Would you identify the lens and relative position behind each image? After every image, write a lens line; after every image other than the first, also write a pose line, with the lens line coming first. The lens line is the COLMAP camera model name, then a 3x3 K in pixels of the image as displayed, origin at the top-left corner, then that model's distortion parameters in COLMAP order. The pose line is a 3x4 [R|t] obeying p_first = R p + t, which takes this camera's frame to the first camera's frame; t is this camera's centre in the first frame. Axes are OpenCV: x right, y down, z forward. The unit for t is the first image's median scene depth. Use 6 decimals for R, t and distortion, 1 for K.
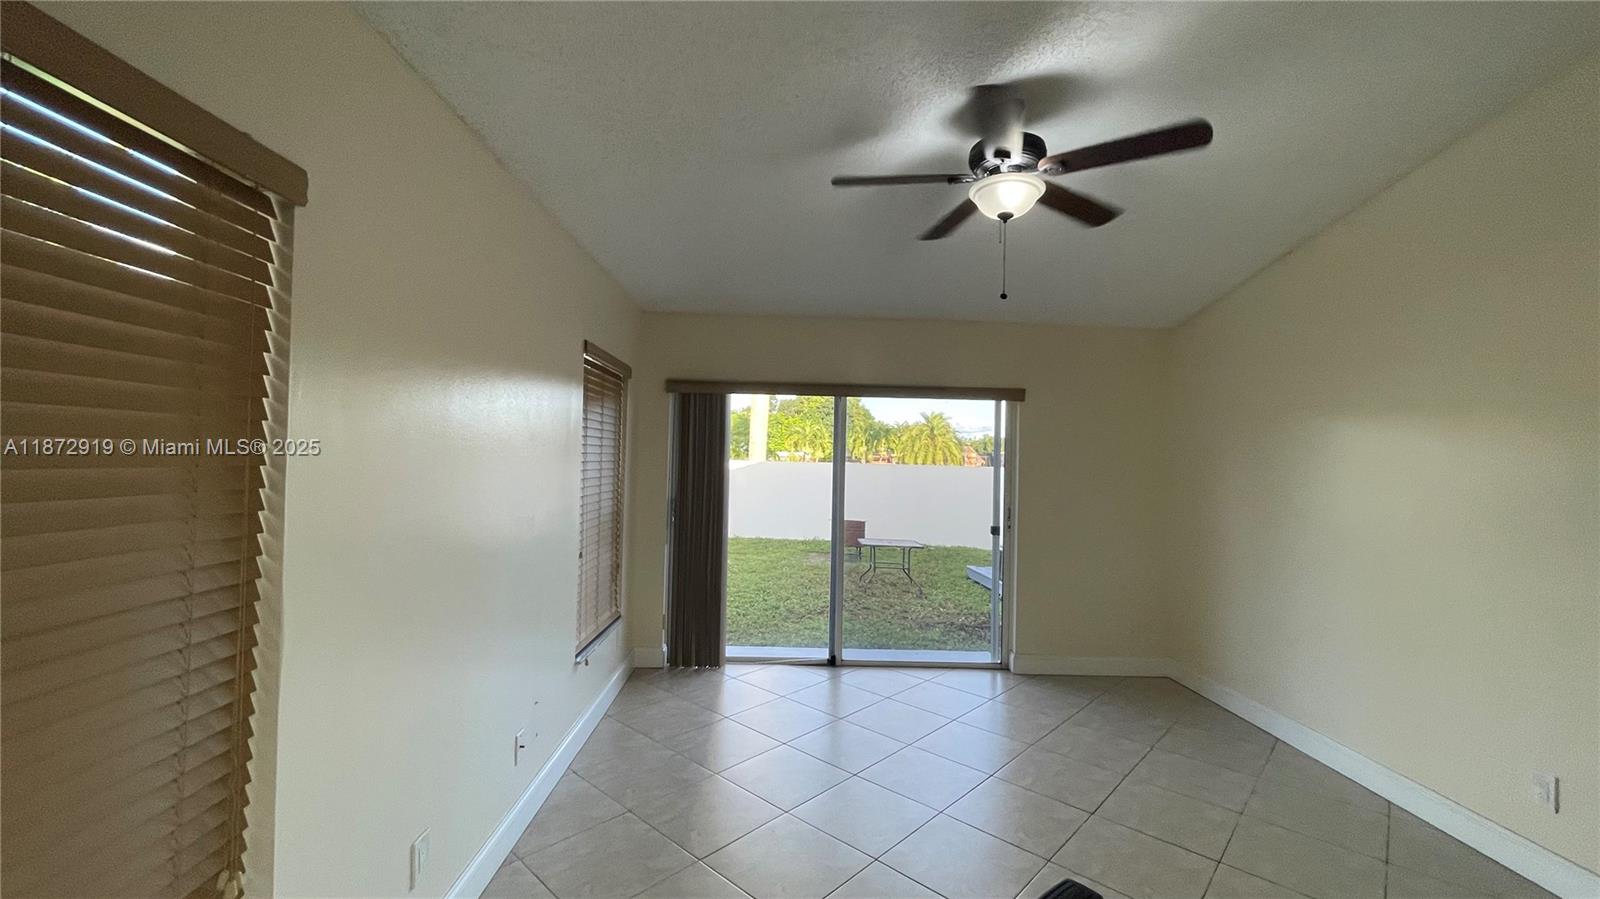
lens RADIAL K [[649.1, 0, 789.6], [0, 649.1, 445.4], [0, 0, 1]] dist [-0.003331, 0.001337]
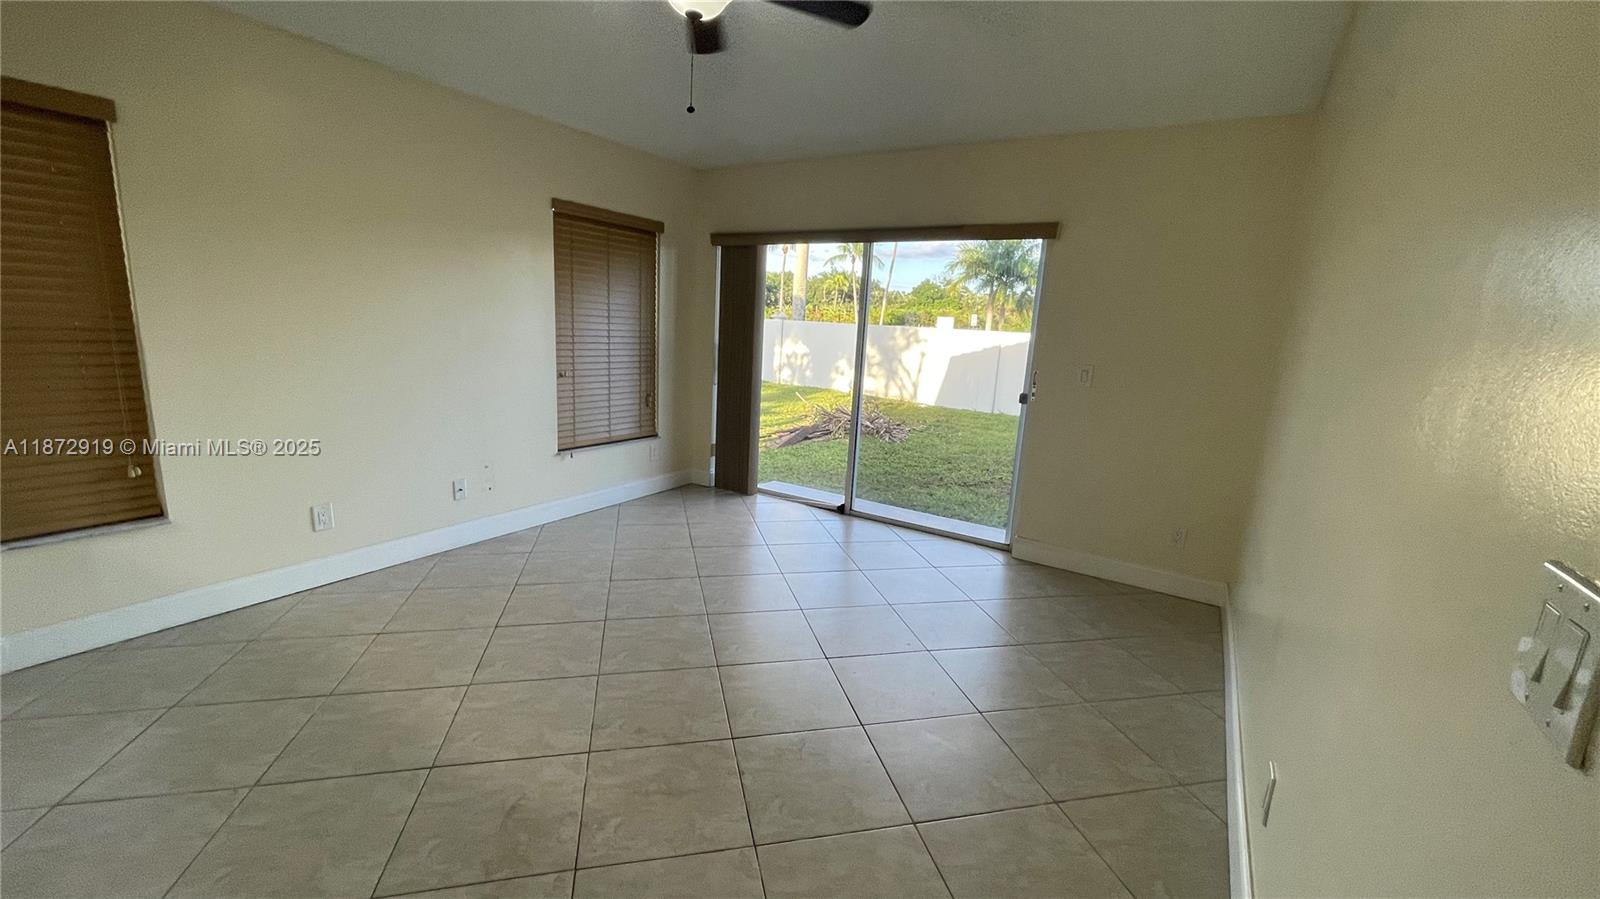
lens RADIAL K [[649.1, 0, 809.5], [0, 649.1, 444.1], [0, 0, 1]] dist [-0.003331, 0.001337]
pose [[0.833627, 0.122770, -0.538511, 0.568006], [-0.022867, 0.981819, 0.188438, 0.037008], [0.551855, -0.144773, 0.821278, 0.133507]]
